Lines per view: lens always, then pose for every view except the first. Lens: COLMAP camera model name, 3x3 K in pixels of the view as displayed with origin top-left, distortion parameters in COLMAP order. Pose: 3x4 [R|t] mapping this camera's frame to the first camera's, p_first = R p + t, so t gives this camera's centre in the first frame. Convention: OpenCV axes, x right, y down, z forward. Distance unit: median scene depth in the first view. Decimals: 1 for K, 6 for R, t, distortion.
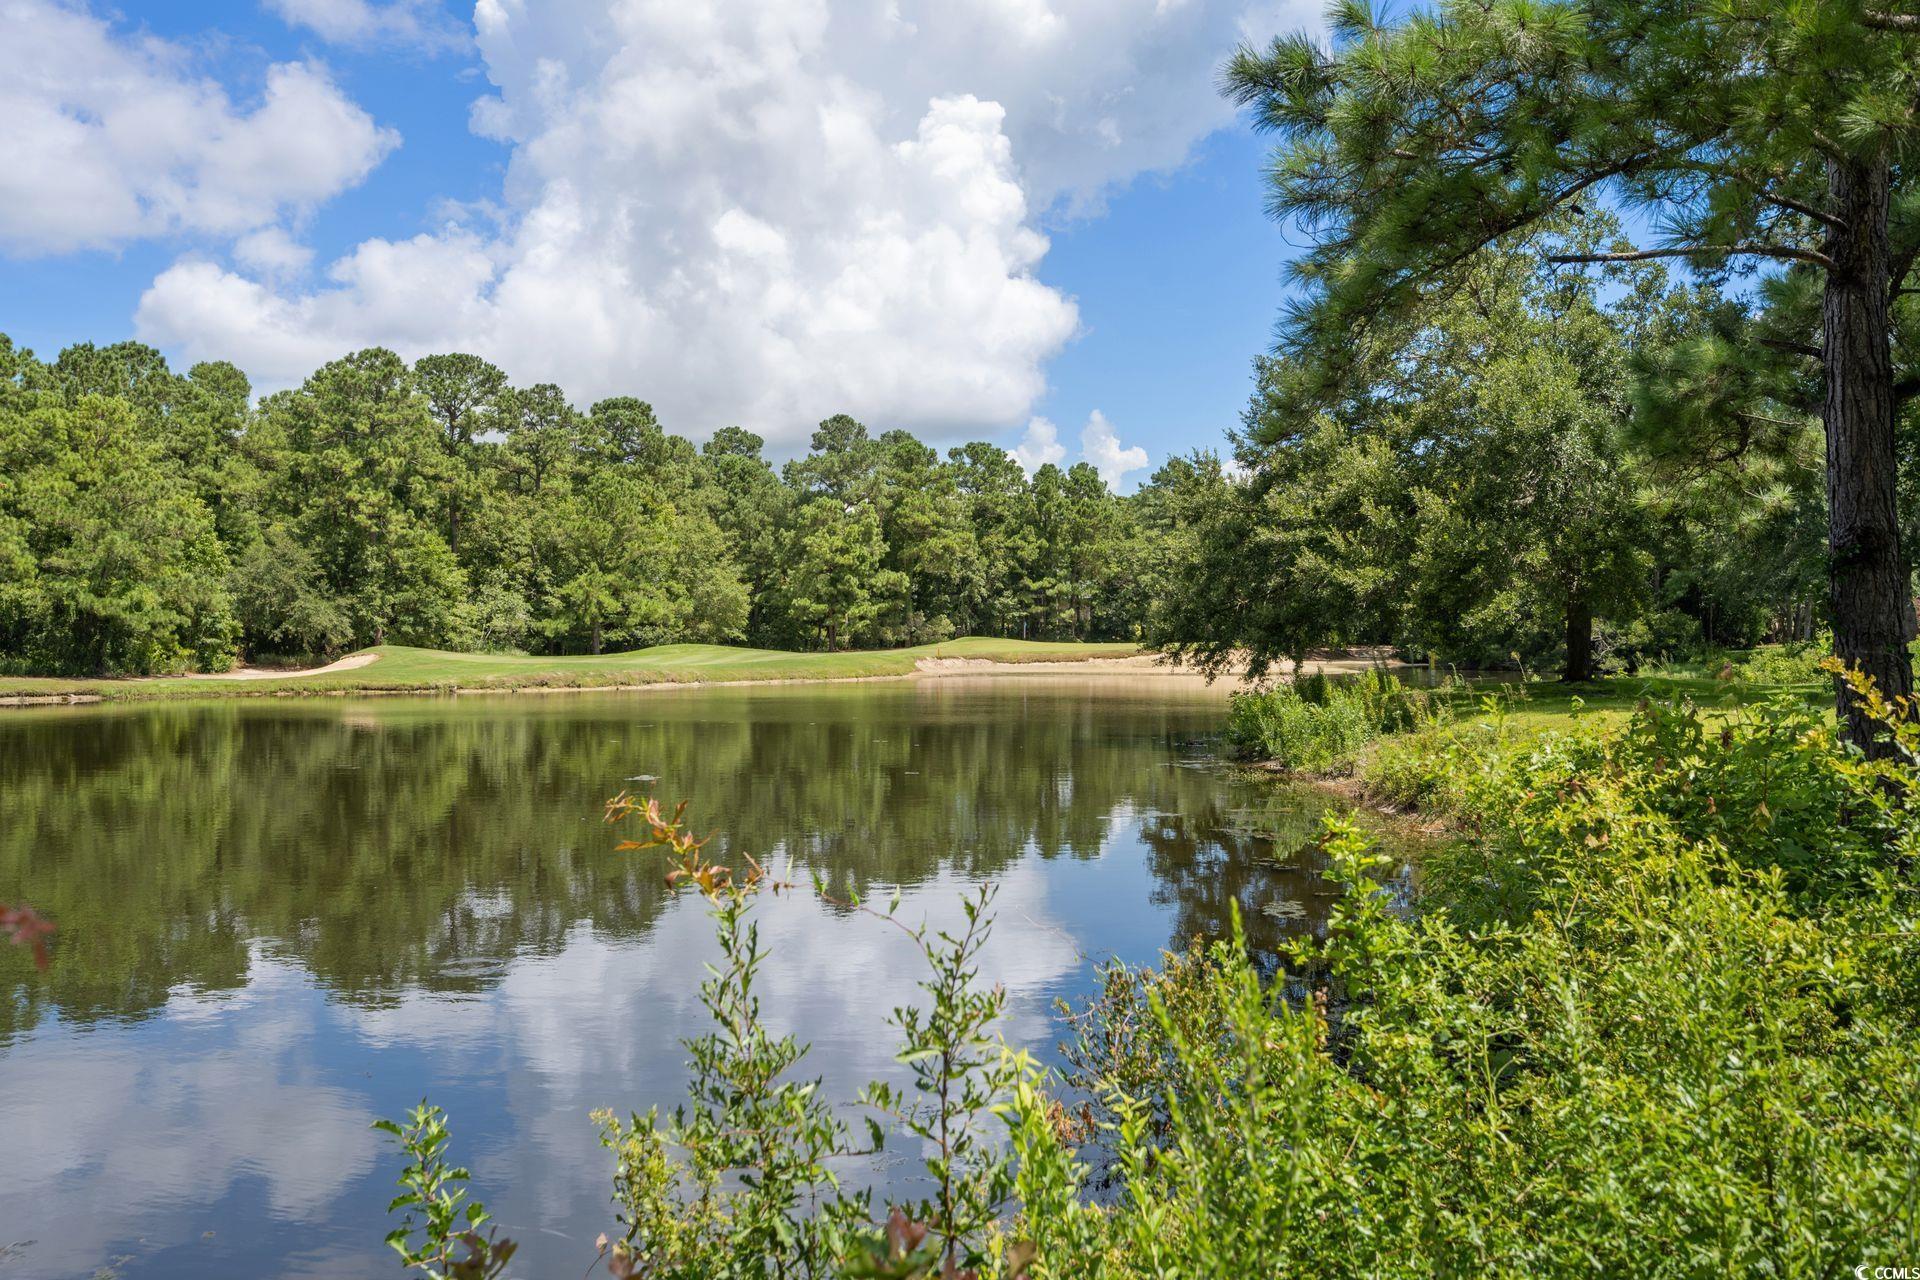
lens RADIAL K [[1702.9, 0, 957.3], [0, 1702.9, 632.8], [0, 0, 1]] dist [0.006865, 0.000018]
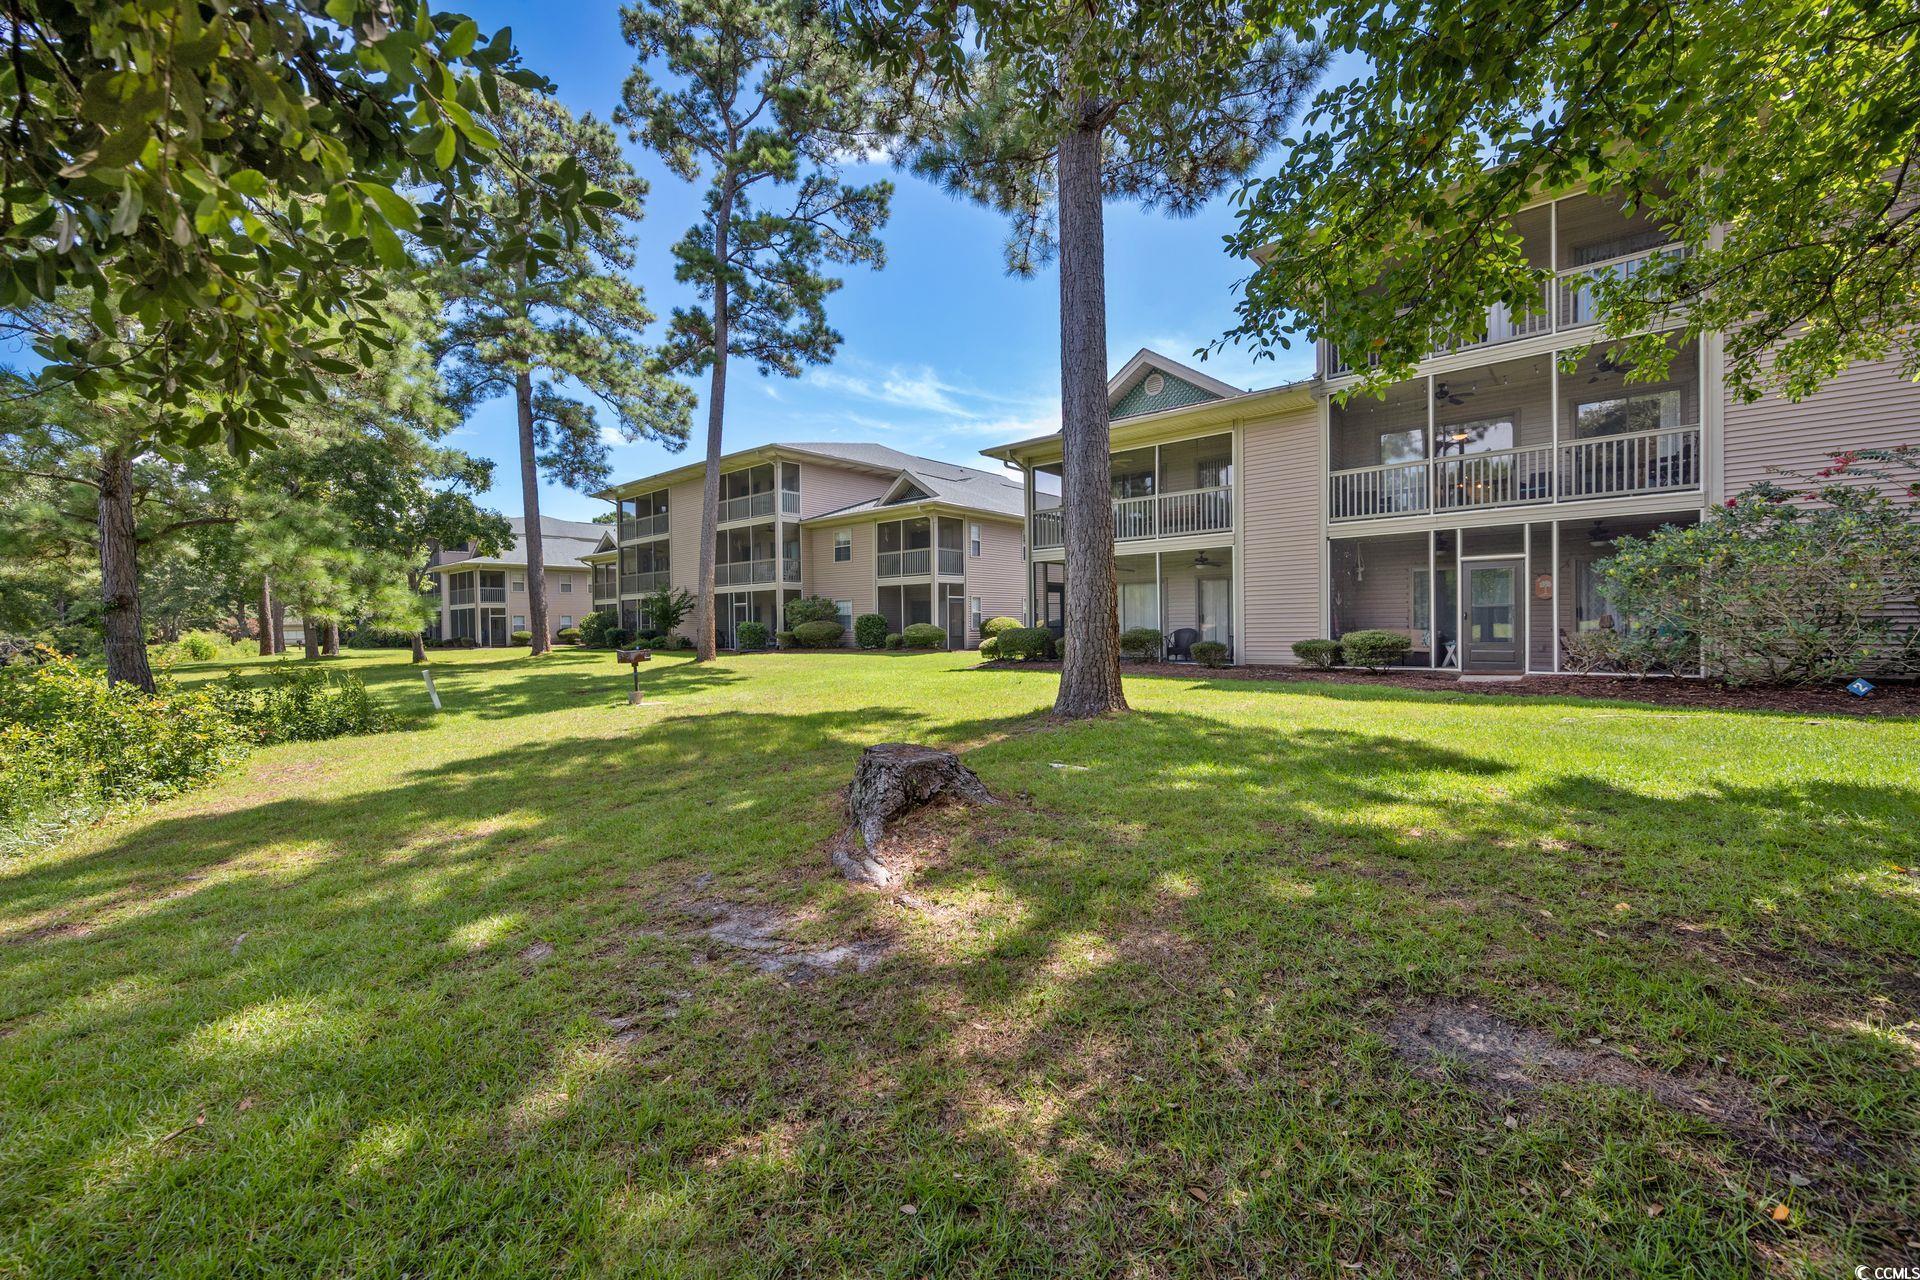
lens RADIAL K [[778.0, 0, 960.7], [0, 778.0, 639.3], [0, 0, 1]] dist [0.002740, -0.001118]
pose [[0.322847, -0.021065, 0.946217, -0.109787], [0.015471, 0.999736, 0.016978, 0.003110], [-0.946325, 0.009157, 0.323087, -0.377373]]
